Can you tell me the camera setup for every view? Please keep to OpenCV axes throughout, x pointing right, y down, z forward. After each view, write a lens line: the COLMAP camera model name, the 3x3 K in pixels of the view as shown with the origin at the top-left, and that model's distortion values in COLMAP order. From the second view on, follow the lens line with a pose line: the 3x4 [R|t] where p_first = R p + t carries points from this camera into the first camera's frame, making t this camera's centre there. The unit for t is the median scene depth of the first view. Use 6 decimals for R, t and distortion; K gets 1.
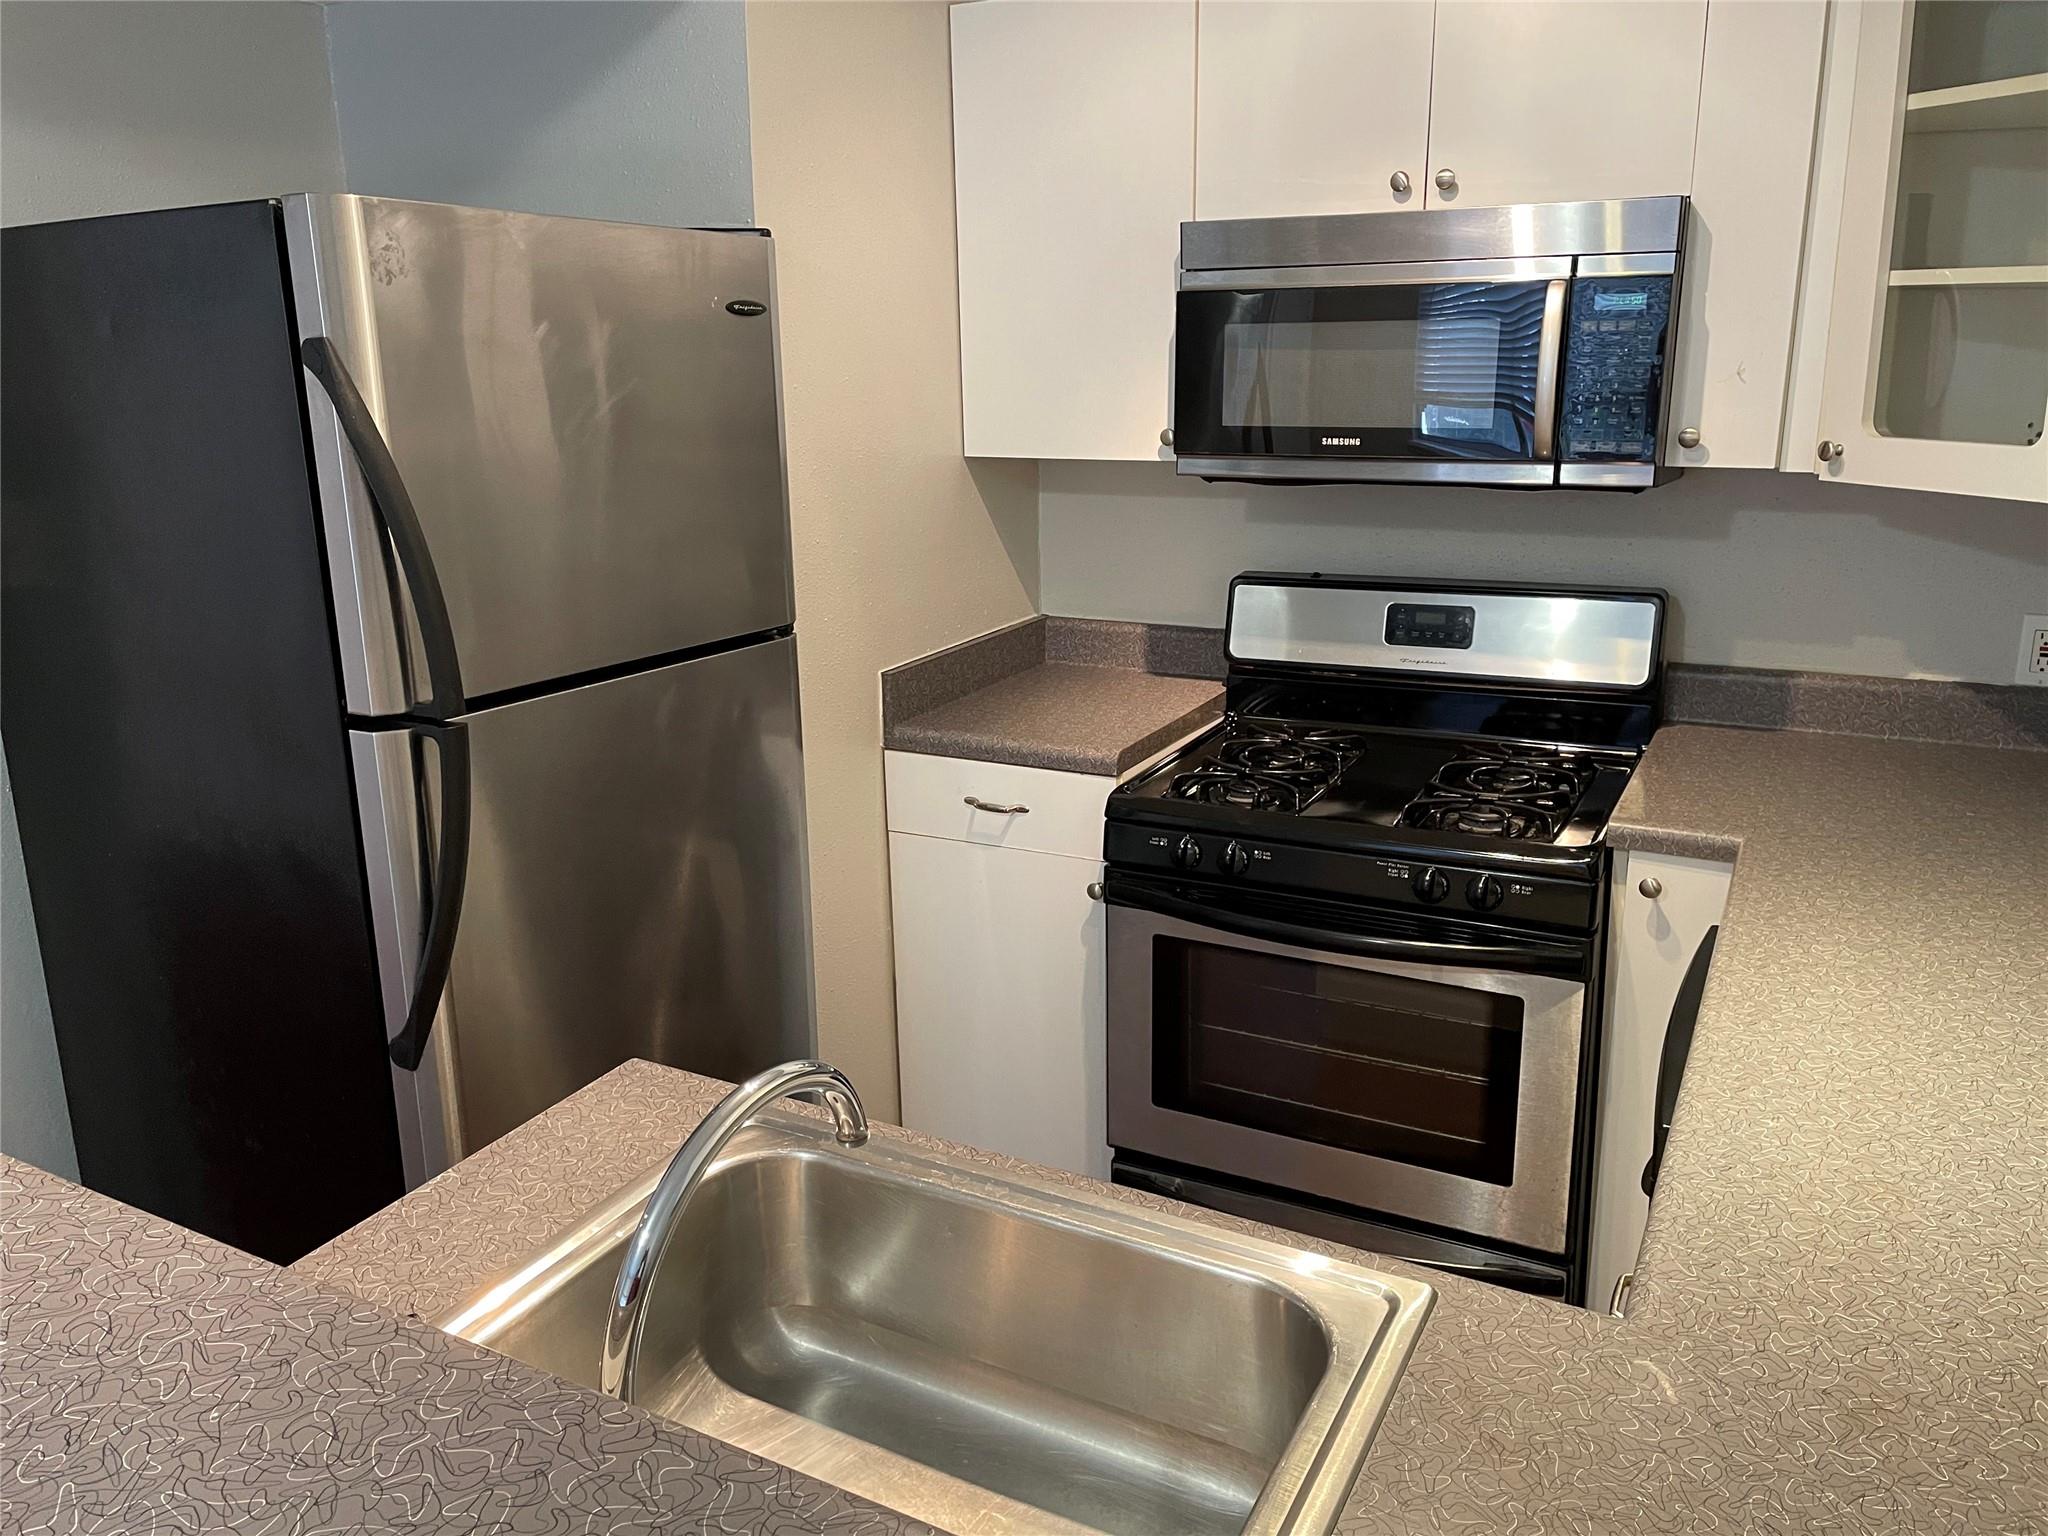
lens RADIAL K [[1535.8, 0, 1024.0], [0, 1535.8, 768.0], [0, 0, 1]] dist [0.077075, -0.122544]
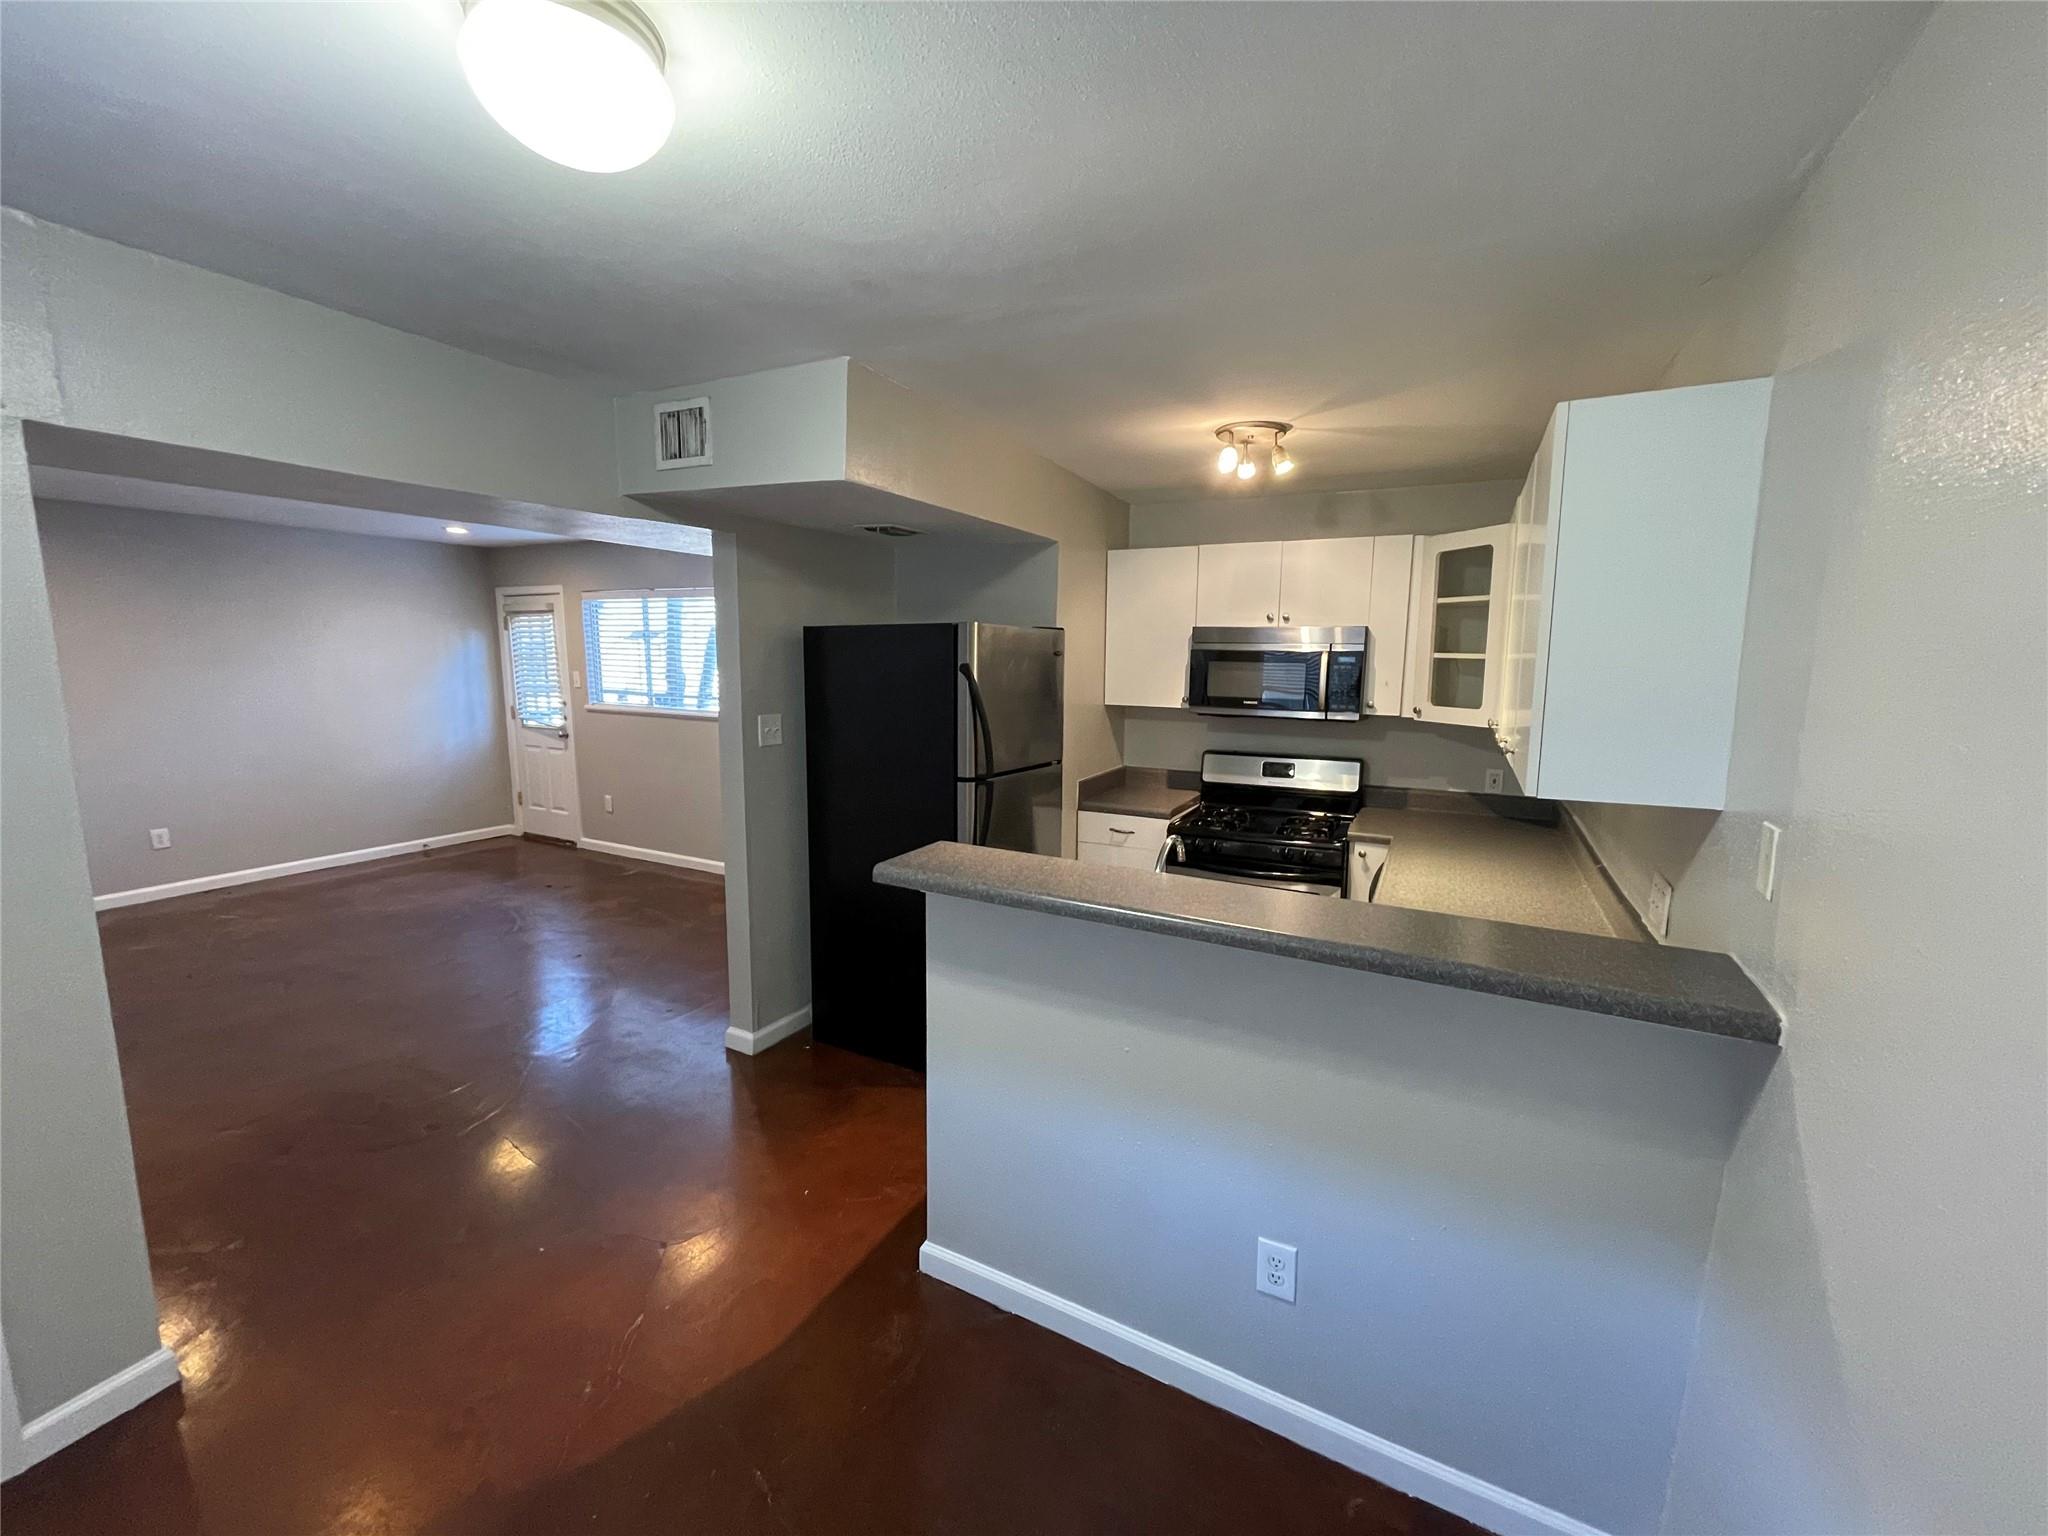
lens RADIAL K [[827.9, 0, 1031.5], [0, 827.9, 771.9], [0, 0, 1]] dist [0.000348, -0.000073]
pose [[0.999503, 0.025742, 0.018185, -0.223985], [-0.023244, 0.991724, -0.126267, 0.118305], [-0.021285, 0.125782, 0.991830, -0.494431]]
